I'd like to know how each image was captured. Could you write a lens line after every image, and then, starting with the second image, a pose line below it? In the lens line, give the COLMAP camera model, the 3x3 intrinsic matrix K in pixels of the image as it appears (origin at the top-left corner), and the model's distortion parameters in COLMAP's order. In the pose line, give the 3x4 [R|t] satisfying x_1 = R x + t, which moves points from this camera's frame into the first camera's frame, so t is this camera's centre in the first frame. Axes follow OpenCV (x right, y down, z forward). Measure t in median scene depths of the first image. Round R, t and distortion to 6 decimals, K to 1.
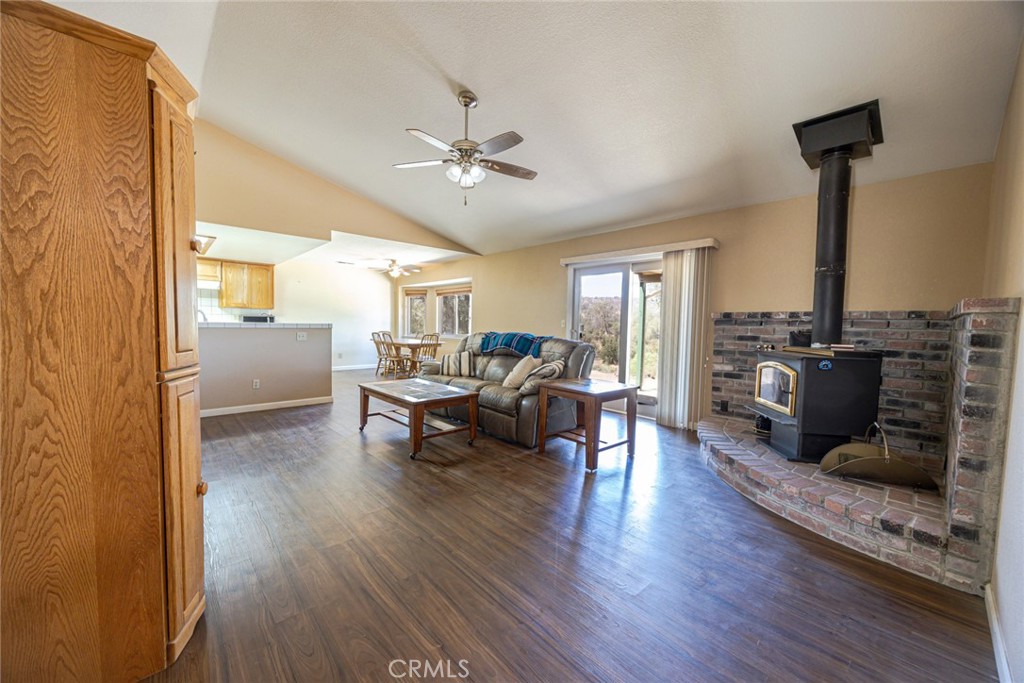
lens RADIAL K [[389.6, 0, 514.4], [0, 389.6, 343.0], [0, 0, 1]] dist [0.001072, 0.000022]
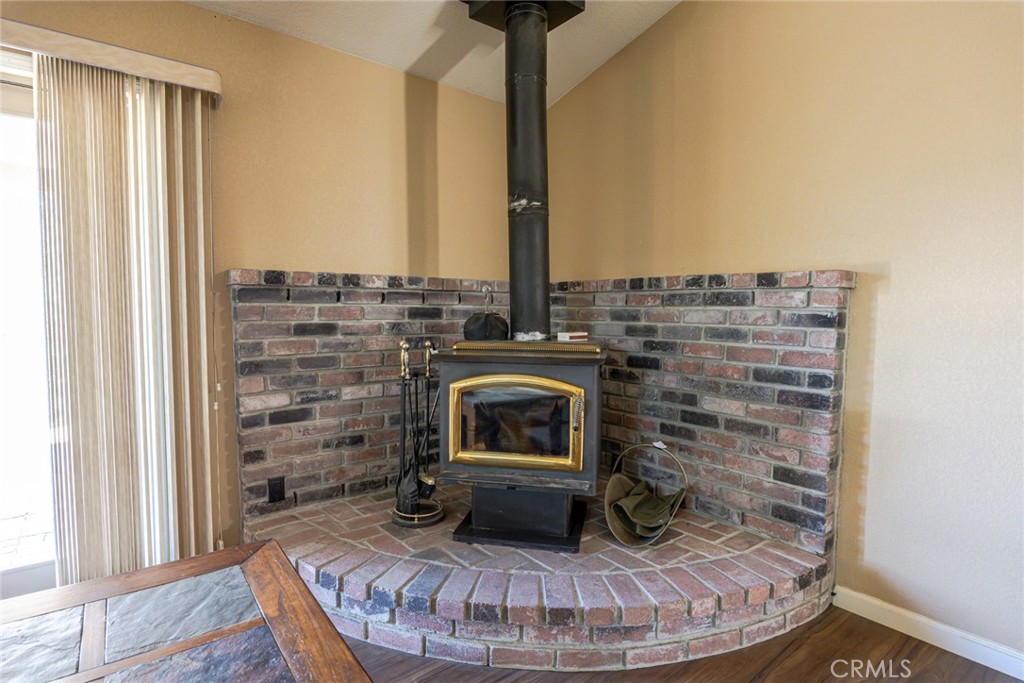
lens RADIAL K [[525.0, 0, 513.8], [0, 525.0, 343.5], [0, 0, 1]] dist [-0.008150, -0.001331]
pose [[0.073399, -0.086226, 0.993568, -0.001156], [0.044929, 0.995530, 0.083077, -0.036518], [-0.996290, 0.038542, 0.076945, 0.719067]]
